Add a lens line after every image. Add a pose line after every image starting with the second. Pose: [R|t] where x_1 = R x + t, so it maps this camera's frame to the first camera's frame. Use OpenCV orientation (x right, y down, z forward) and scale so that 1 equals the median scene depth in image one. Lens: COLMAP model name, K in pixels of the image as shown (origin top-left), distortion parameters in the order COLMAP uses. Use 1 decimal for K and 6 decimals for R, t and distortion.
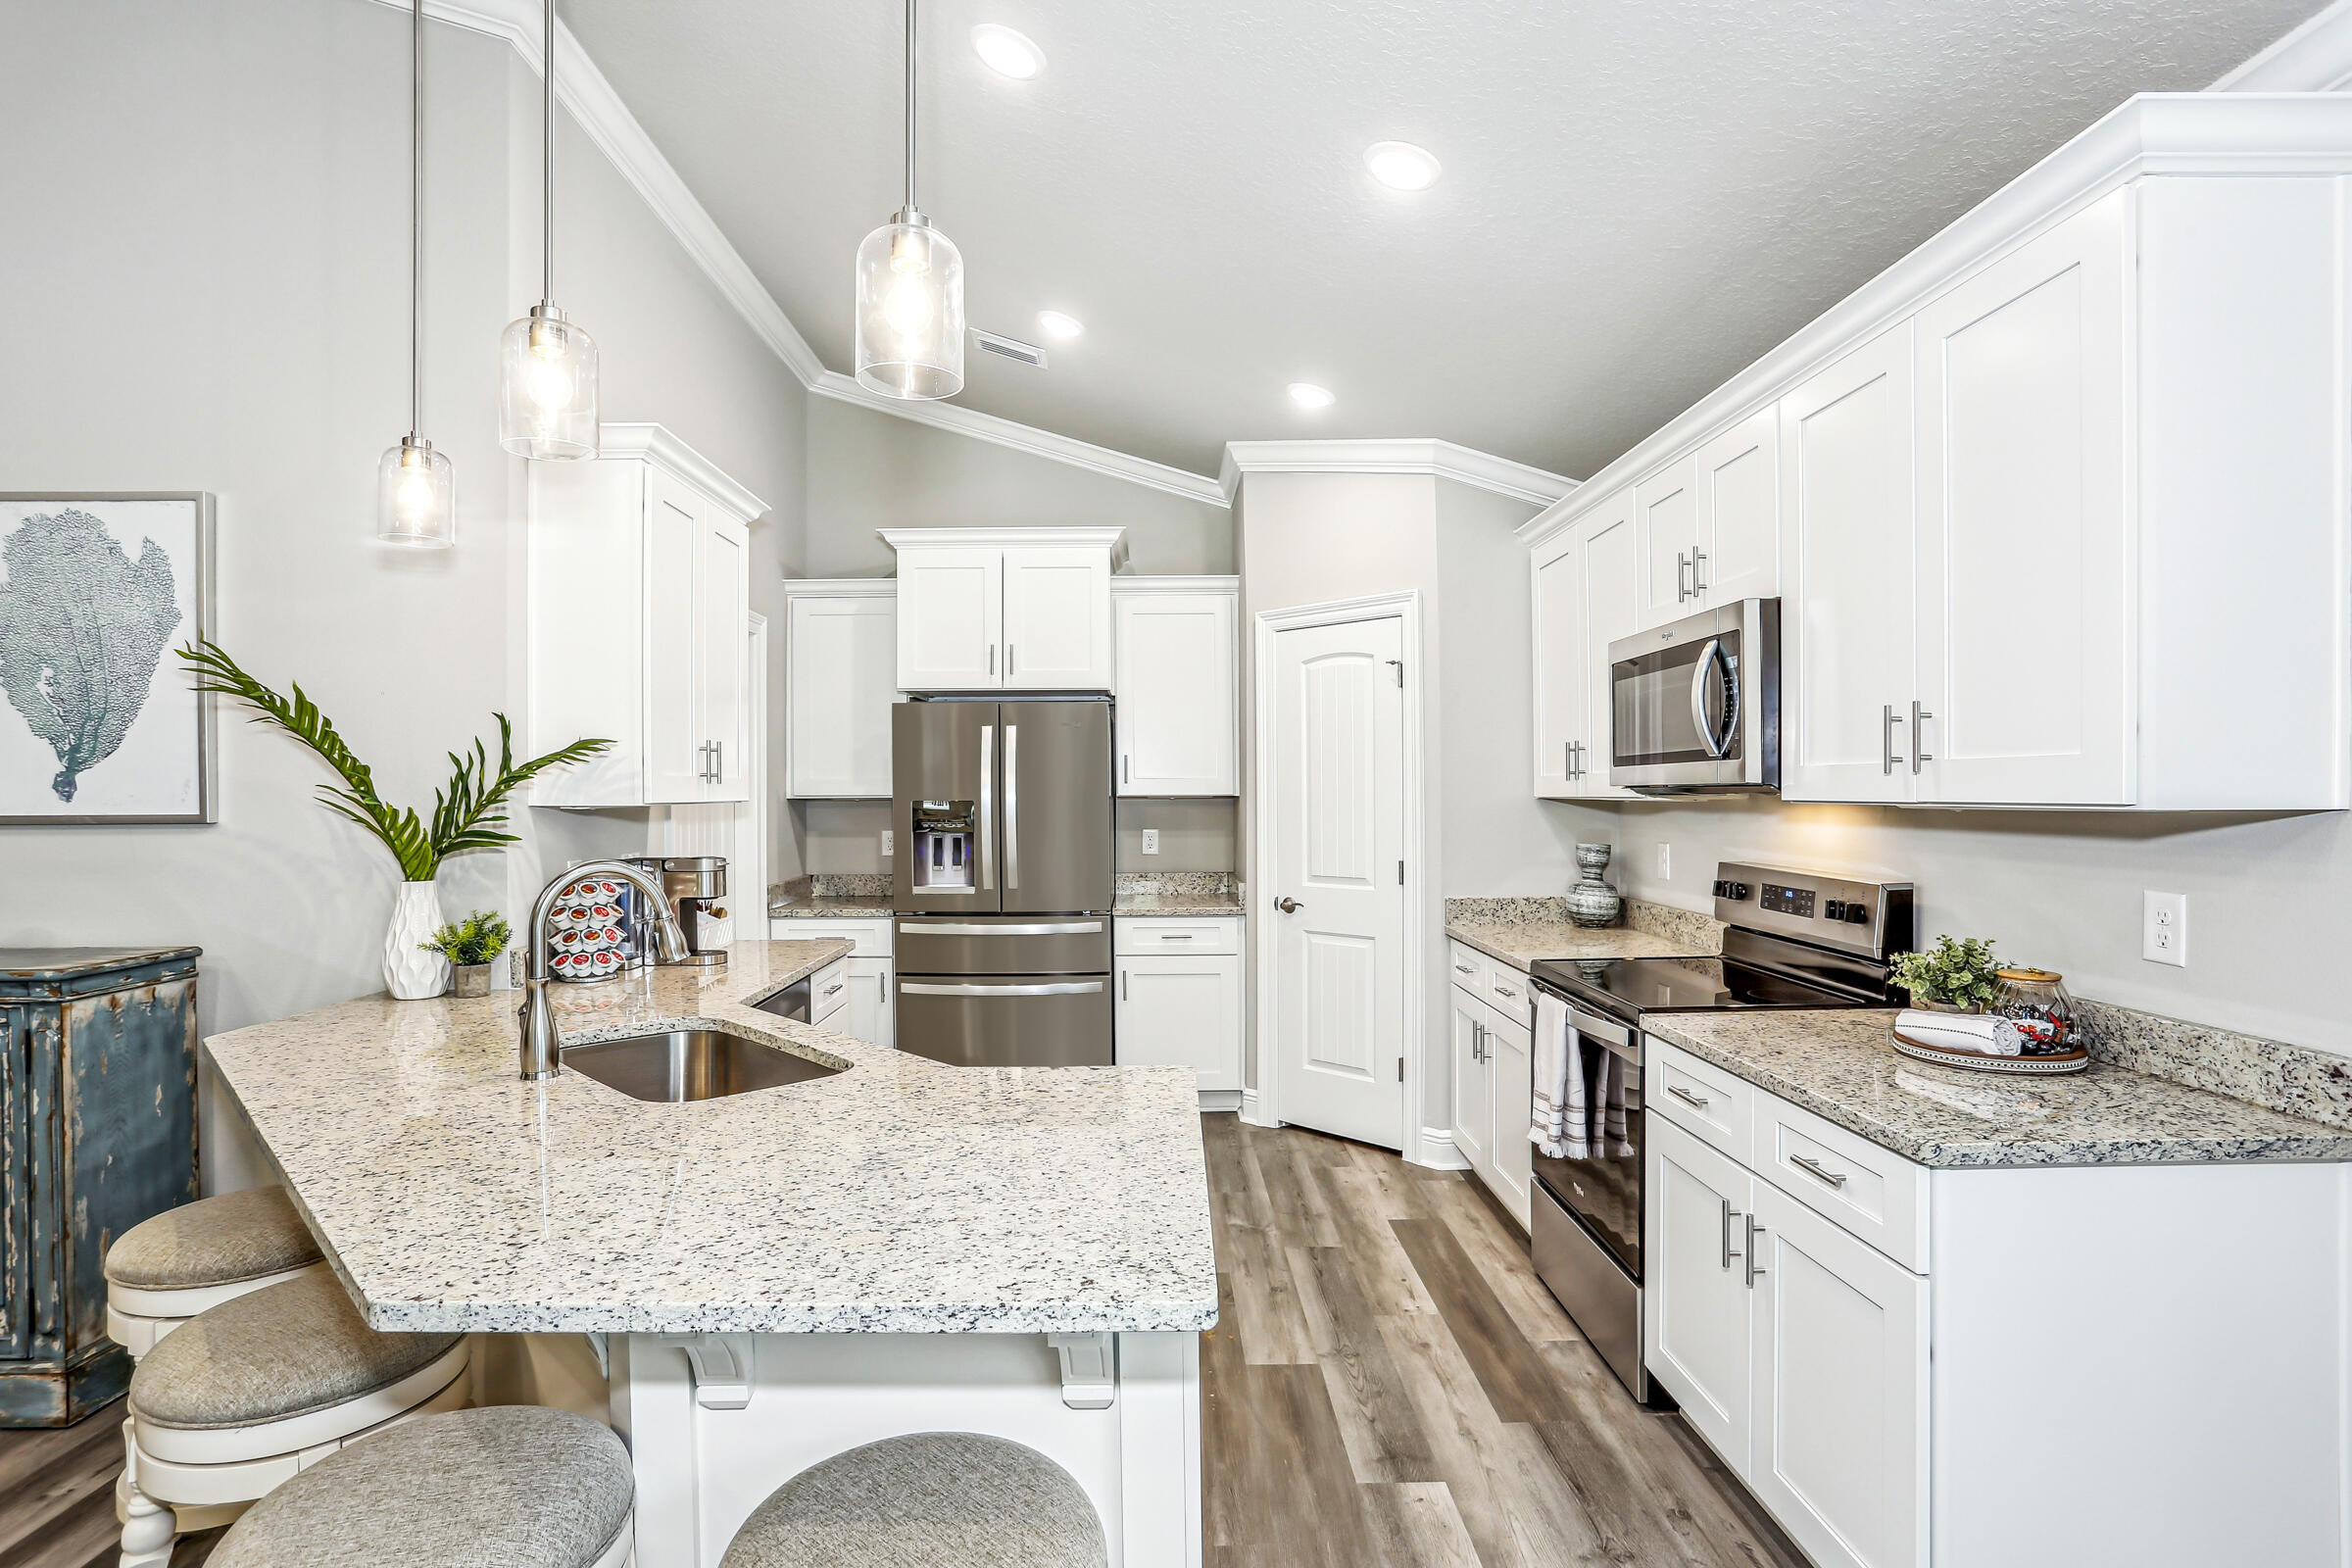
lens RADIAL K [[1154.4, 0, 1169.1], [0, 1154.4, 789.0], [0, 0, 1]] dist [-0.068167, 0.031246]
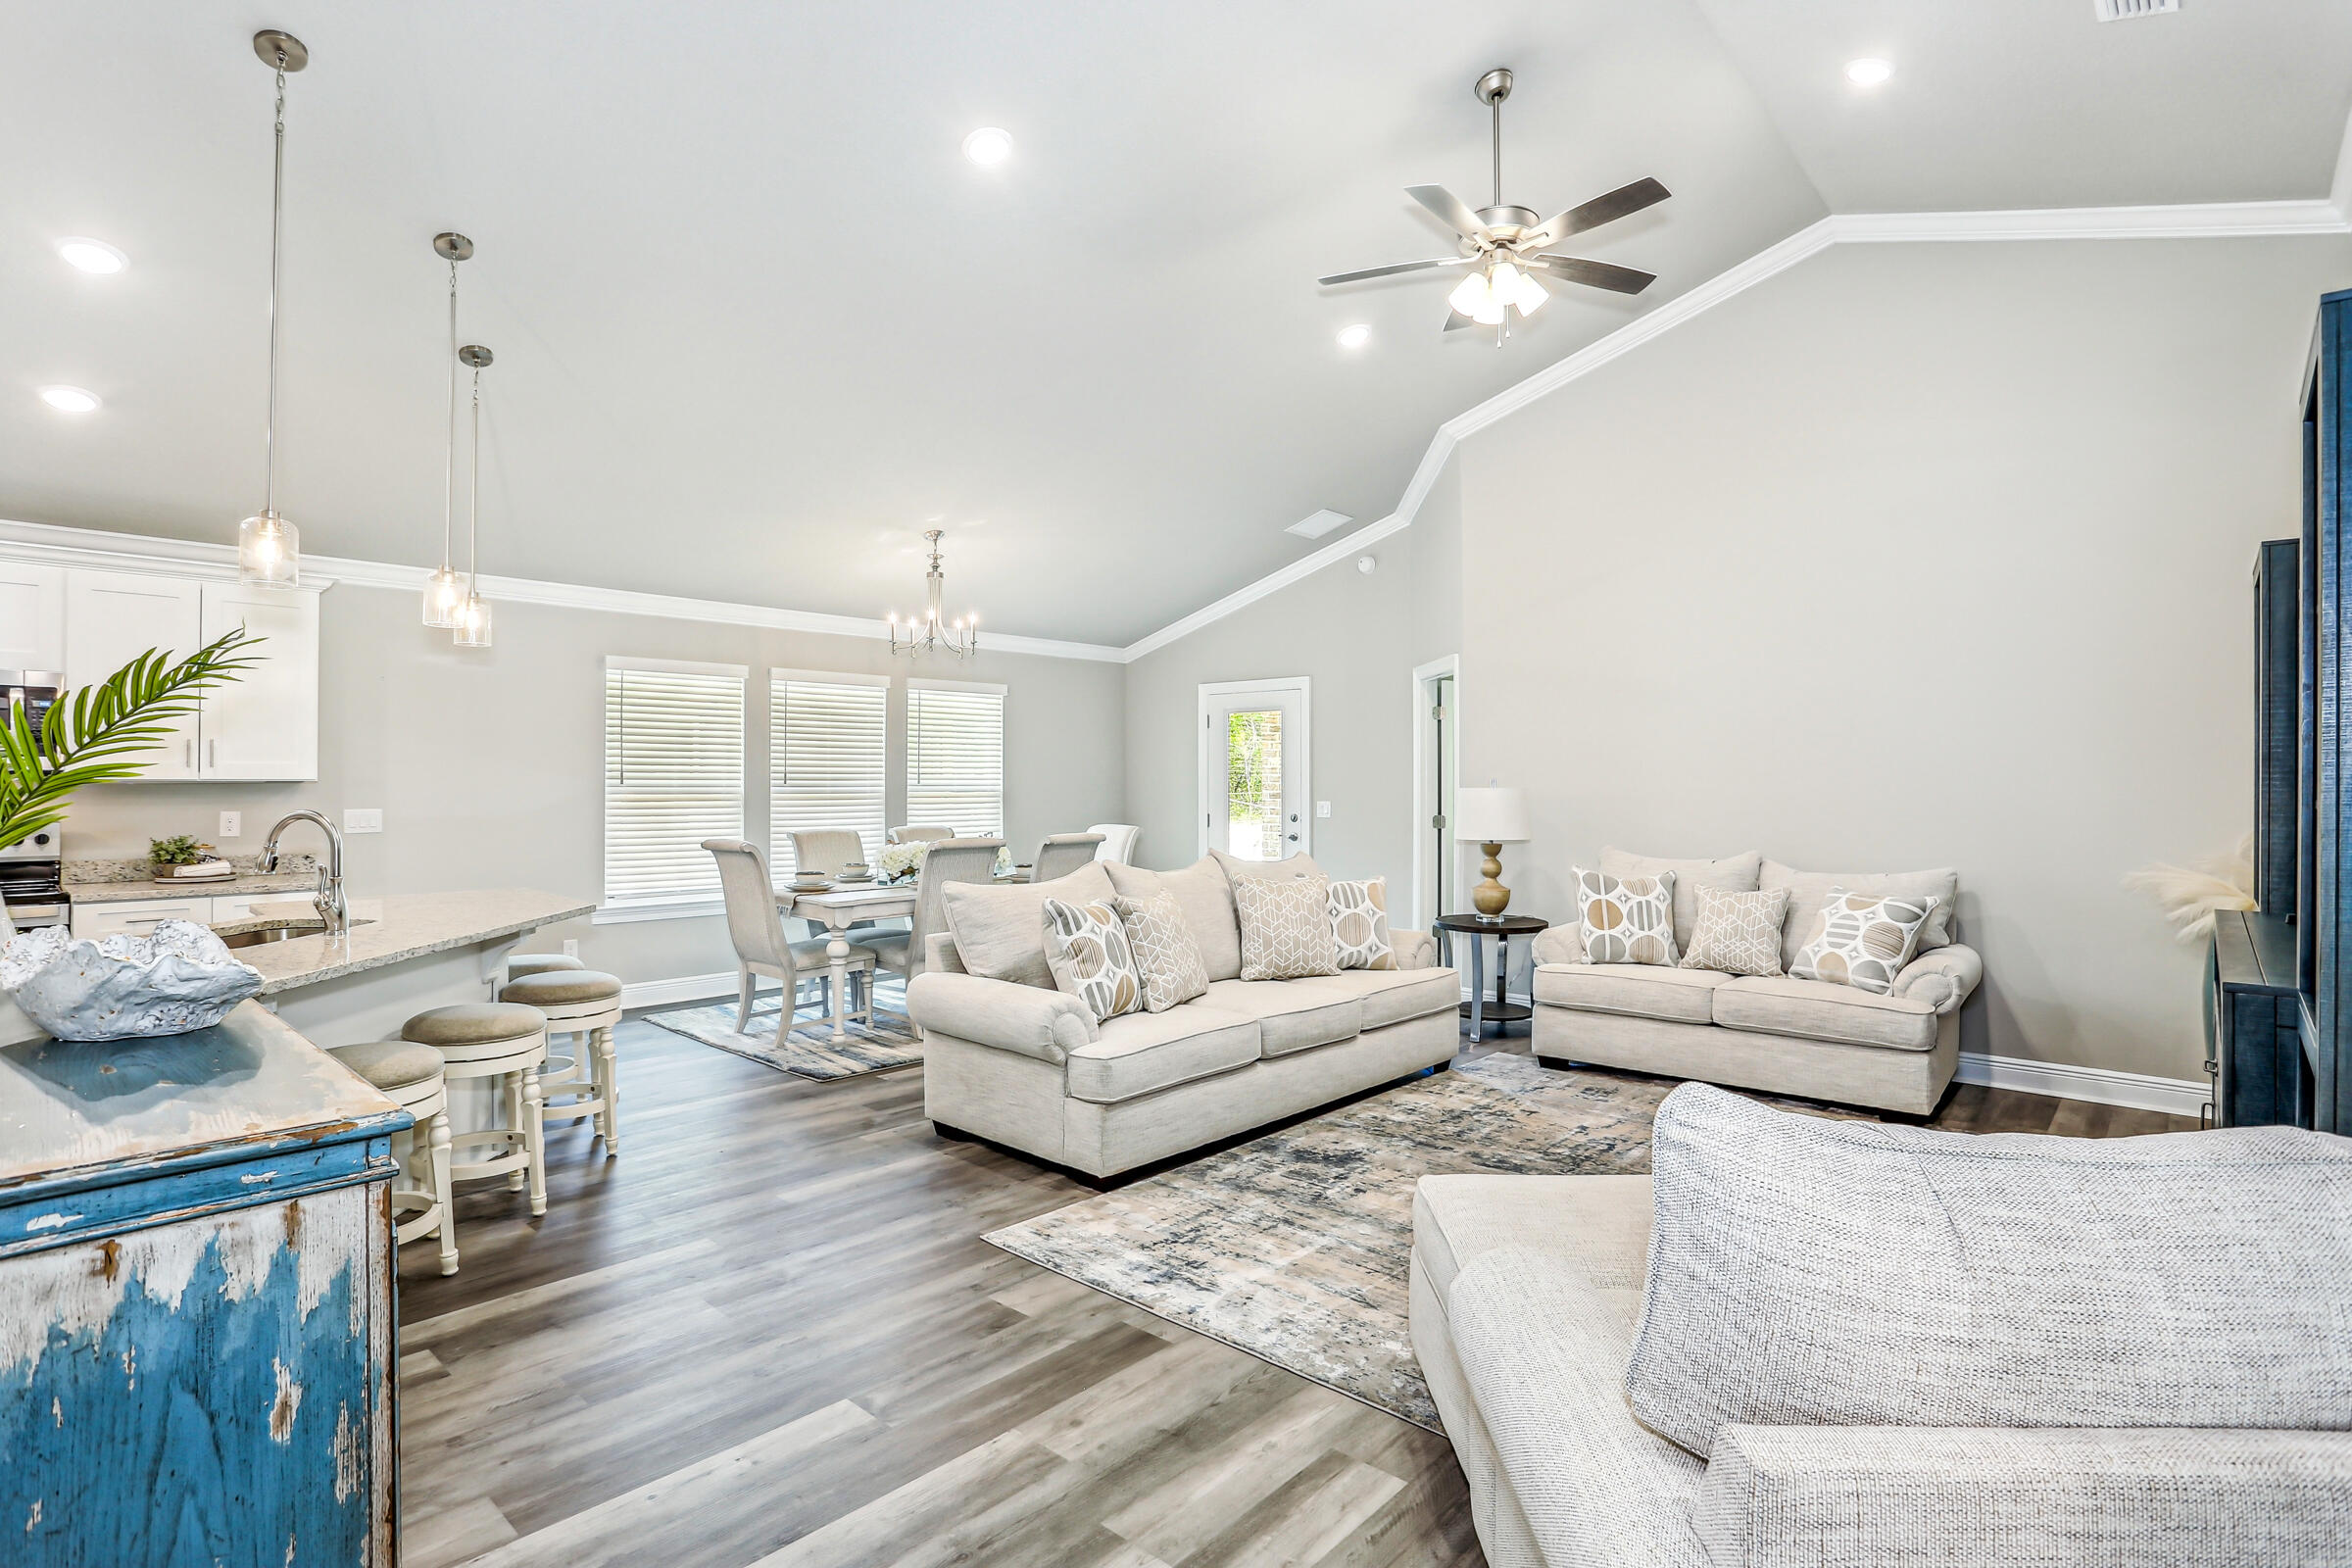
lens RADIAL K [[1176.9, 0, 1168.7], [0, 1176.9, 775.5], [0, 0, 1]] dist [-0.072287, 0.036243]
pose [[-0.726380, 0.007821, 0.687248, -1.600670], [0.003169, 0.999963, -0.008030, 0.017274], [-0.687286, -0.003655, -0.726378, 0.839450]]
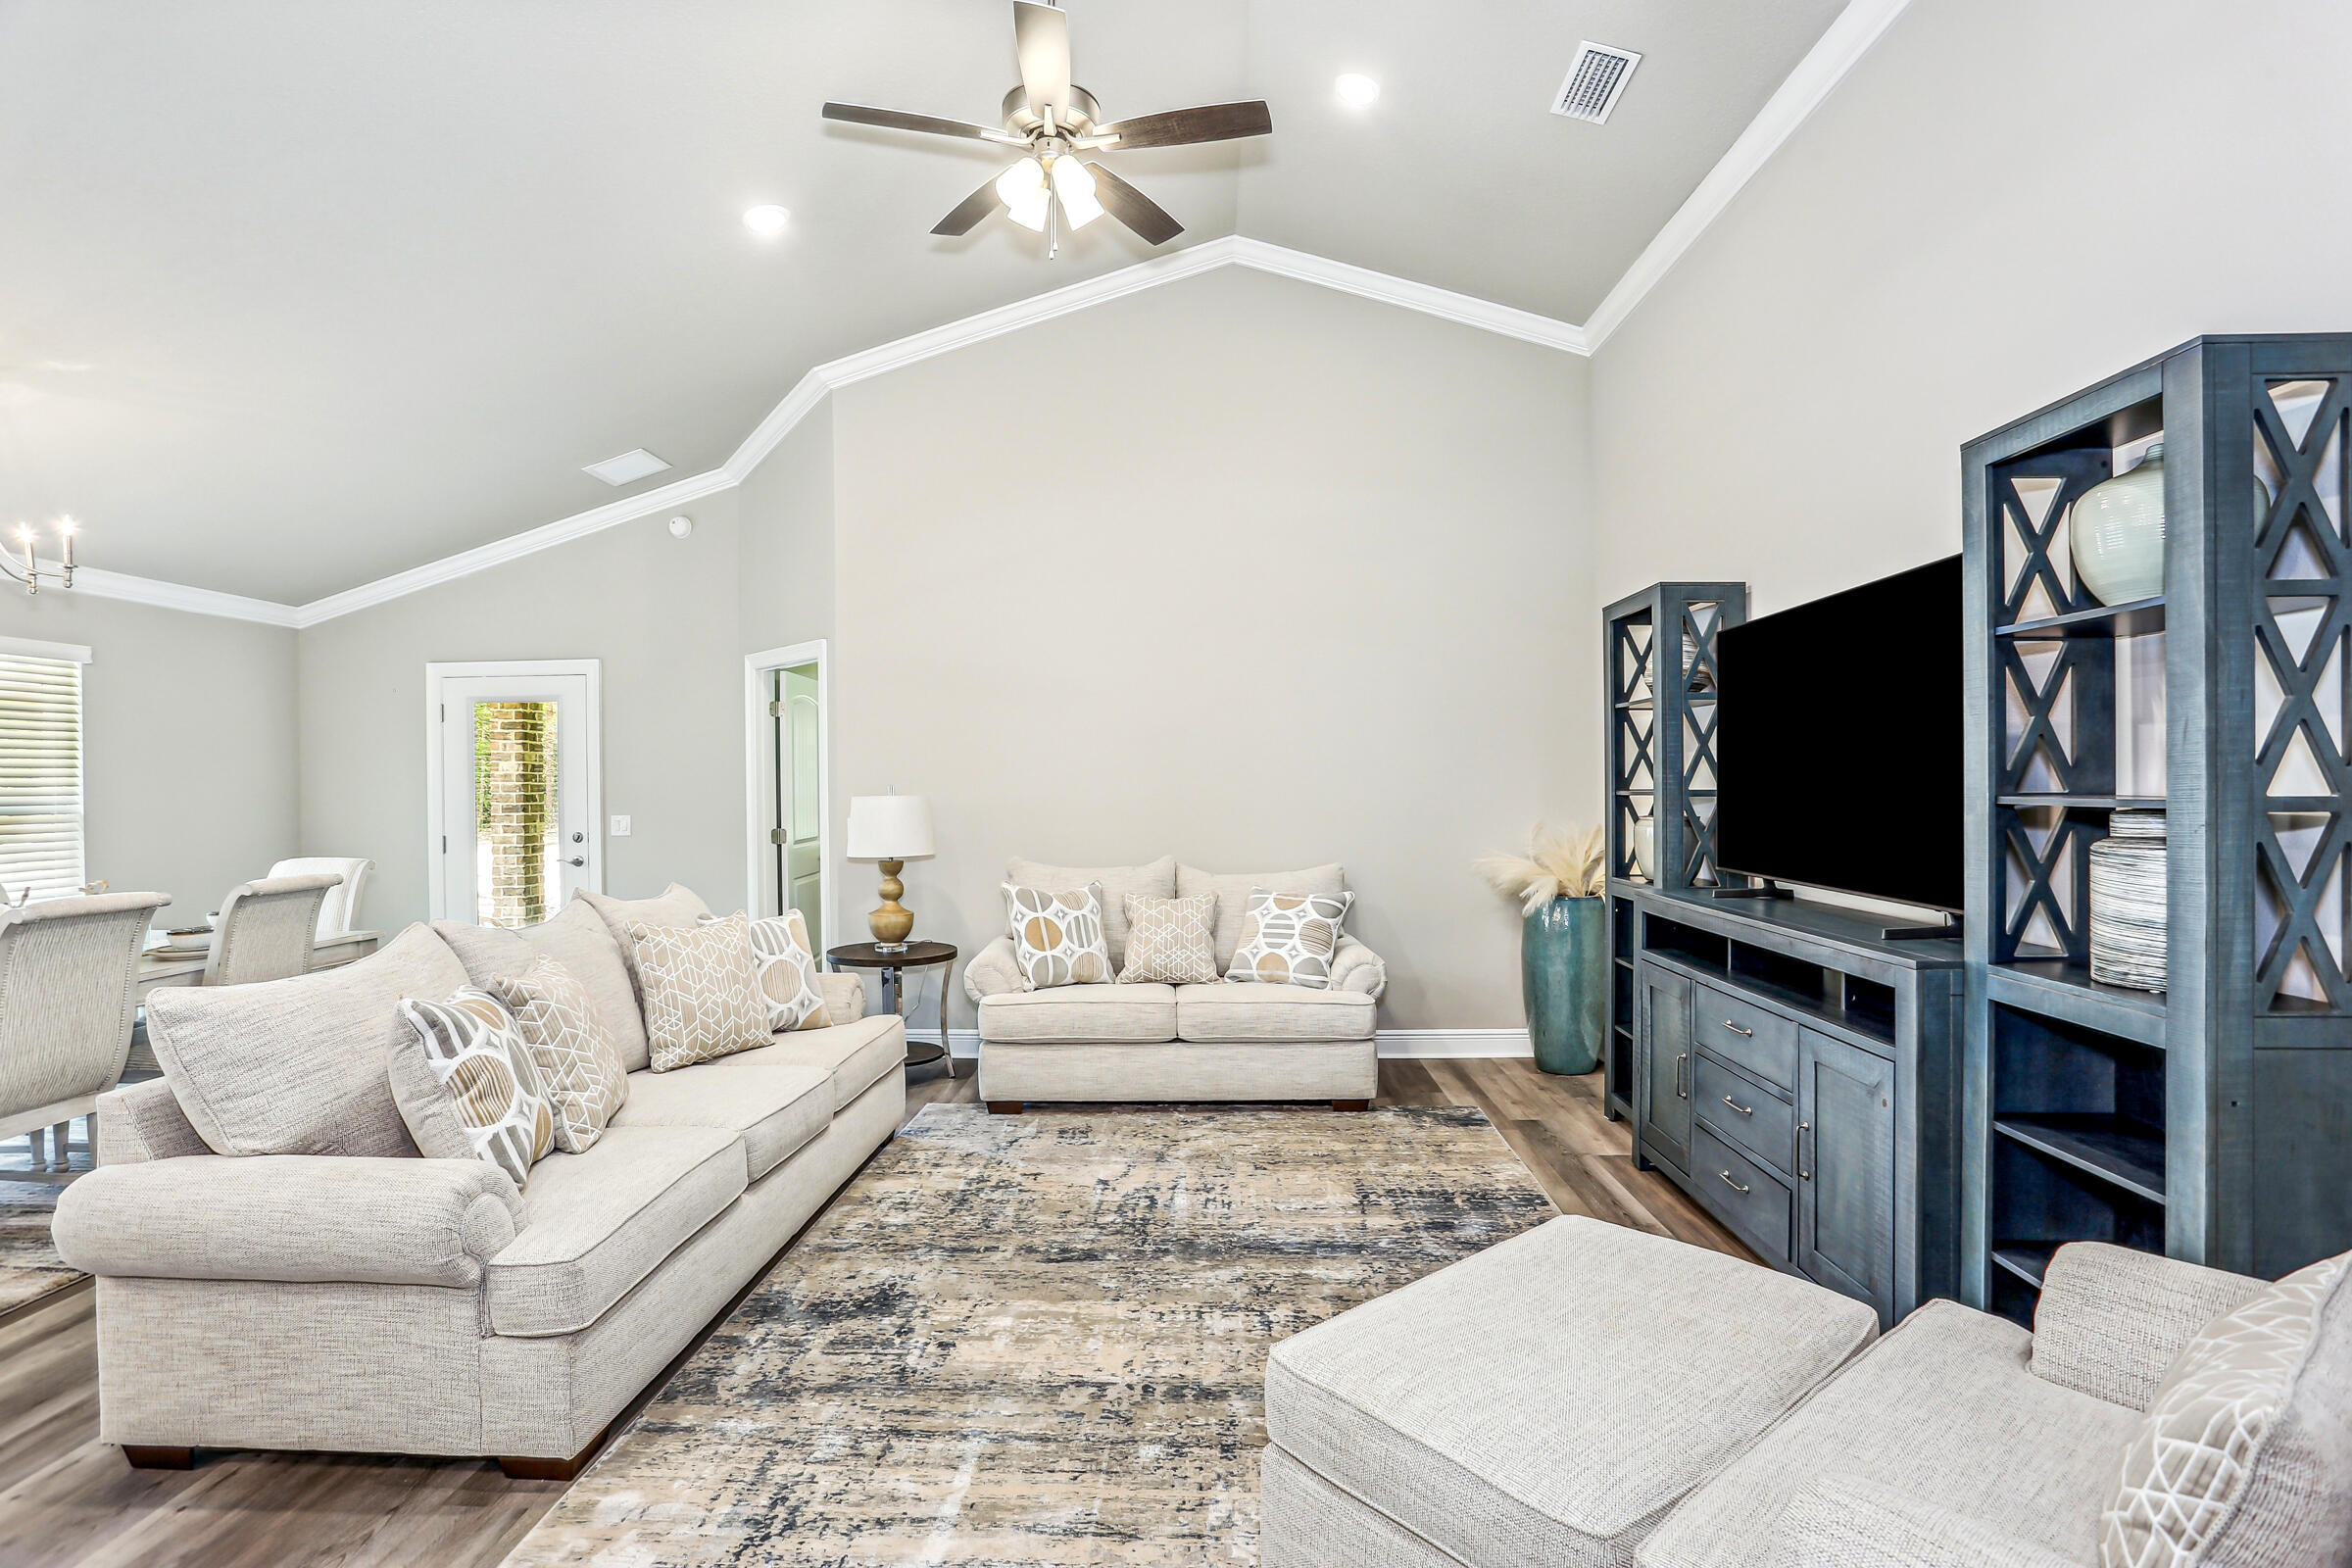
lens RADIAL K [[1154.4, 0, 1169.1], [0, 1154.4, 789.0], [0, 0, 1]] dist [-0.068167, 0.031246]
pose [[-0.998468, 0.015357, 0.053150, -1.147922], [0.015671, 0.999862, 0.005479, 0.011095], [-0.053059, 0.006304, -0.998572, 0.684265]]
